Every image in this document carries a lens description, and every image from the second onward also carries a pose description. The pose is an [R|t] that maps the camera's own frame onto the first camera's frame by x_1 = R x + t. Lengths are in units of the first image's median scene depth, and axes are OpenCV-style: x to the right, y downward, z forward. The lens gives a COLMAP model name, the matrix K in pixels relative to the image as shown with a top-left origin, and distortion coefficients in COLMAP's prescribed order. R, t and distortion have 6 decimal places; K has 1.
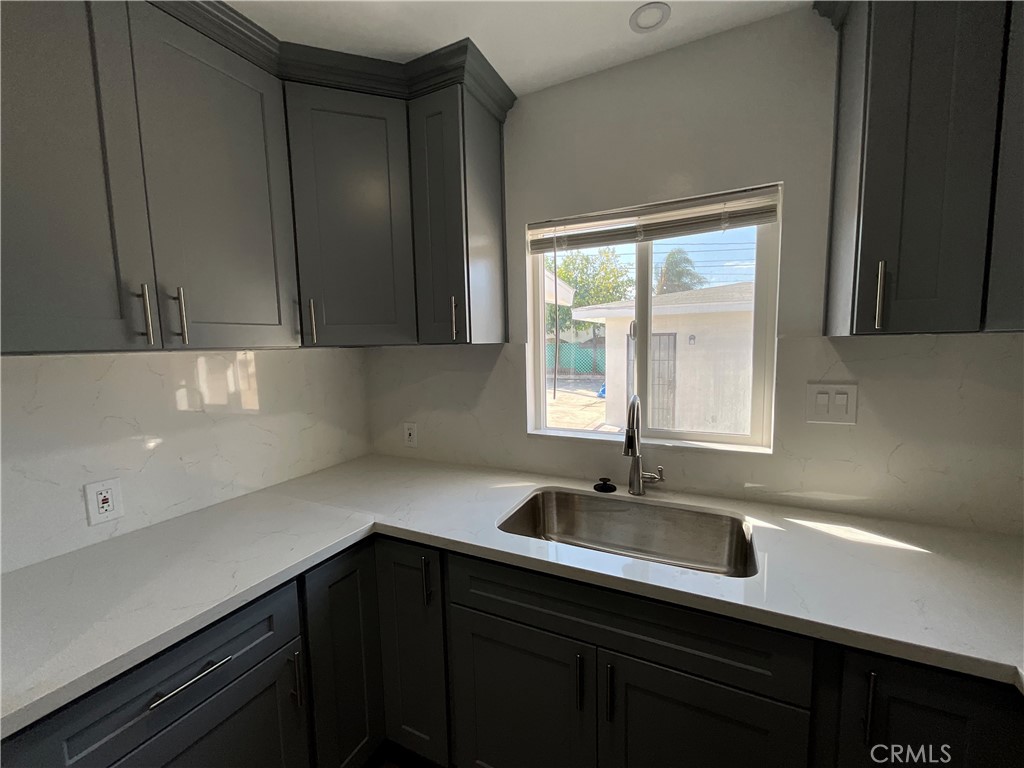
lens RADIAL K [[419.5, 0, 512.0], [0, 419.5, 384.0], [0, 0, 1]] dist [-0.001184, 0.000758]
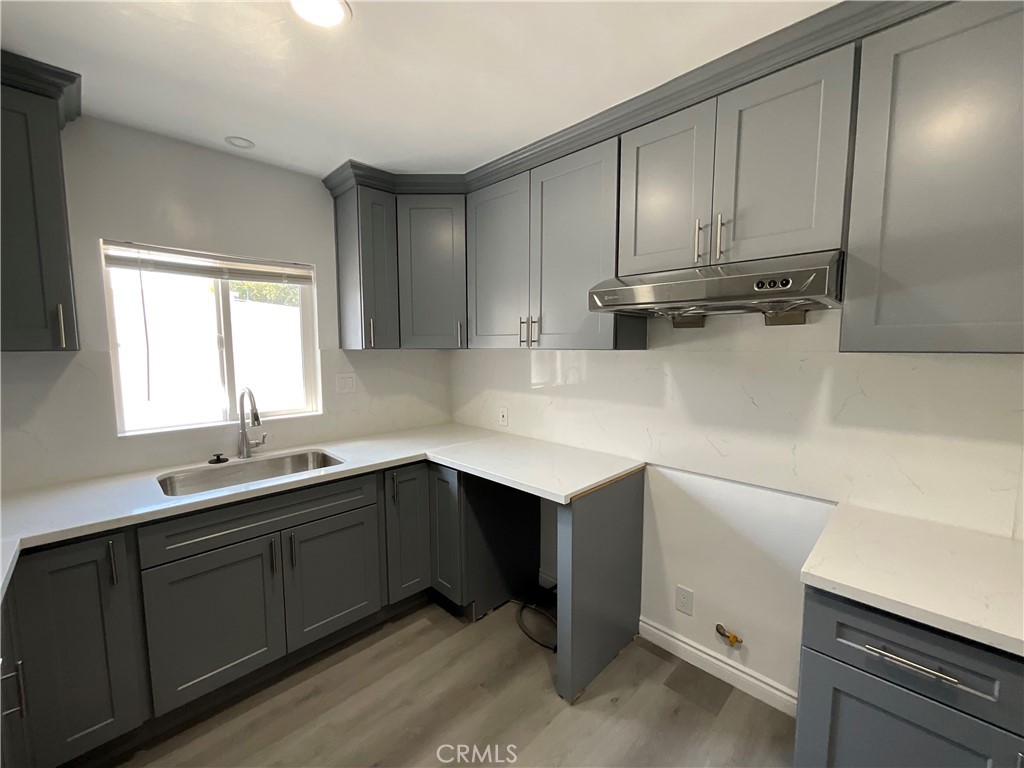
lens RADIAL K [[419.5, 0, 512.0], [0, 419.5, 384.0], [0, 0, 1]] dist [-0.001184, 0.000758]
pose [[0.318178, -0.066498, 0.945696, -0.842518], [0.088290, 0.995280, 0.040279, 0.040875], [-0.943911, 0.070680, 0.322547, -0.372863]]
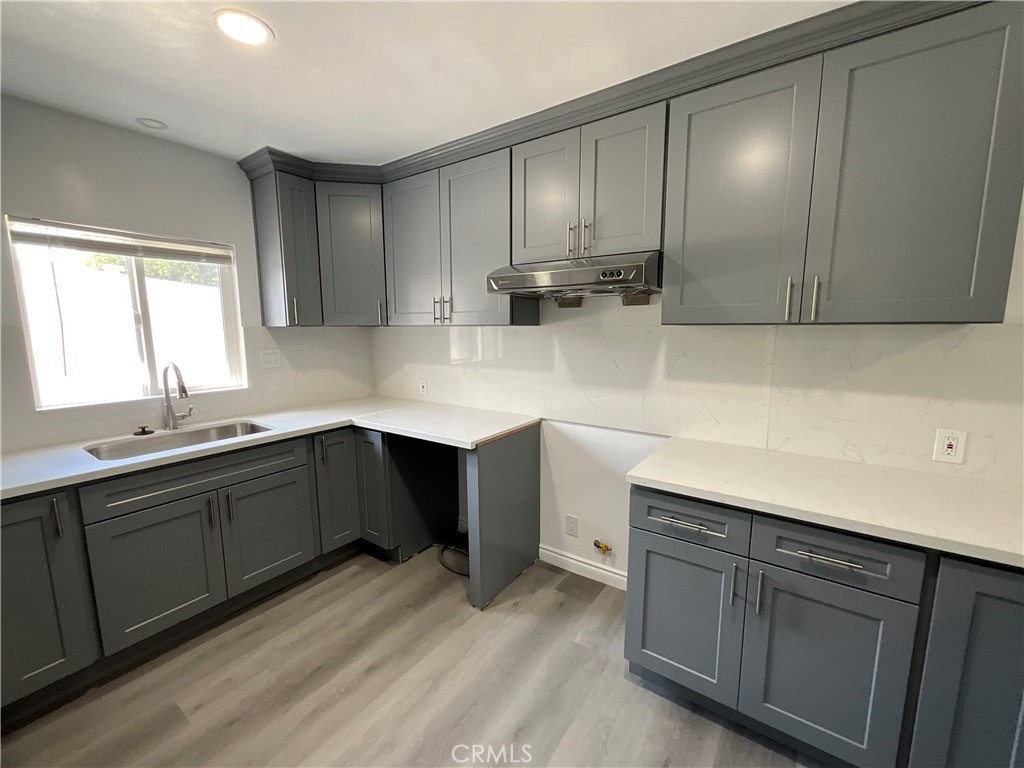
lens RADIAL K [[419.5, 0, 512.0], [0, 419.5, 384.0], [0, 0, 1]] dist [-0.001184, 0.000758]
pose [[0.150913, -0.112384, 0.982138, -1.102619], [0.097559, 0.990360, 0.098334, 0.082914], [-0.983721, 0.080976, 0.160422, -0.506374]]
